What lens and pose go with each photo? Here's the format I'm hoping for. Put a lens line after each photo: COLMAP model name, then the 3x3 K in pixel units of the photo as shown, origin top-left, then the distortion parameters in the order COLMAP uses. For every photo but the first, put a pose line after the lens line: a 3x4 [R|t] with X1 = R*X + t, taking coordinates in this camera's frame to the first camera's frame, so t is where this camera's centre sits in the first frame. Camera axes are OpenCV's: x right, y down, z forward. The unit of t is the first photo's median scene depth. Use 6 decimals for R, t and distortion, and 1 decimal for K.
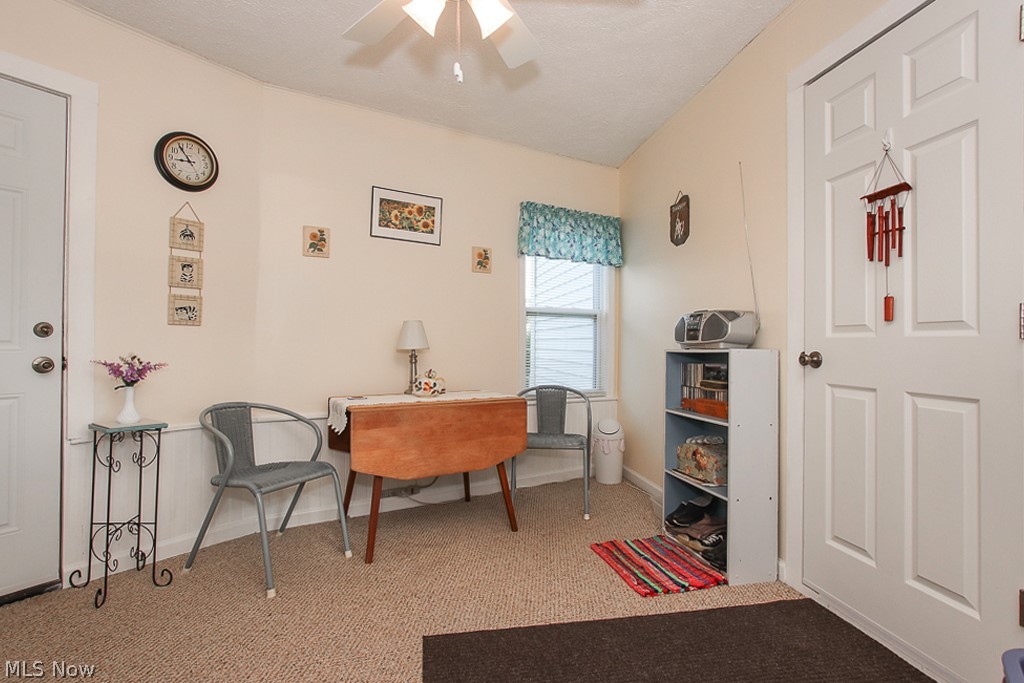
lens RADIAL K [[492.5, 0, 513.1], [0, 492.5, 342.8], [0, 0, 1]] dist [-0.020153, 0.003716]
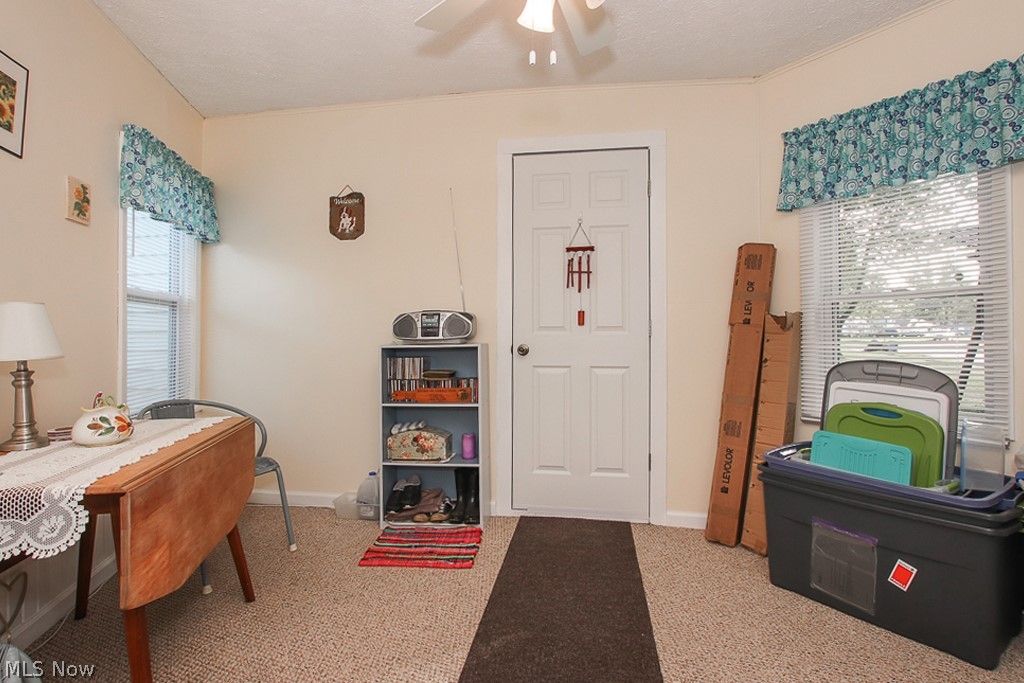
lens RADIAL K [[492.5, 0, 512.6], [0, 492.5, 337.9], [0, 0, 1]] dist [-0.020153, 0.003716]
pose [[0.322210, -0.013867, 0.946566, -0.602203], [0.003387, 0.999903, 0.013496, -0.015934], [-0.946662, -0.001143, 0.322226, 0.439419]]
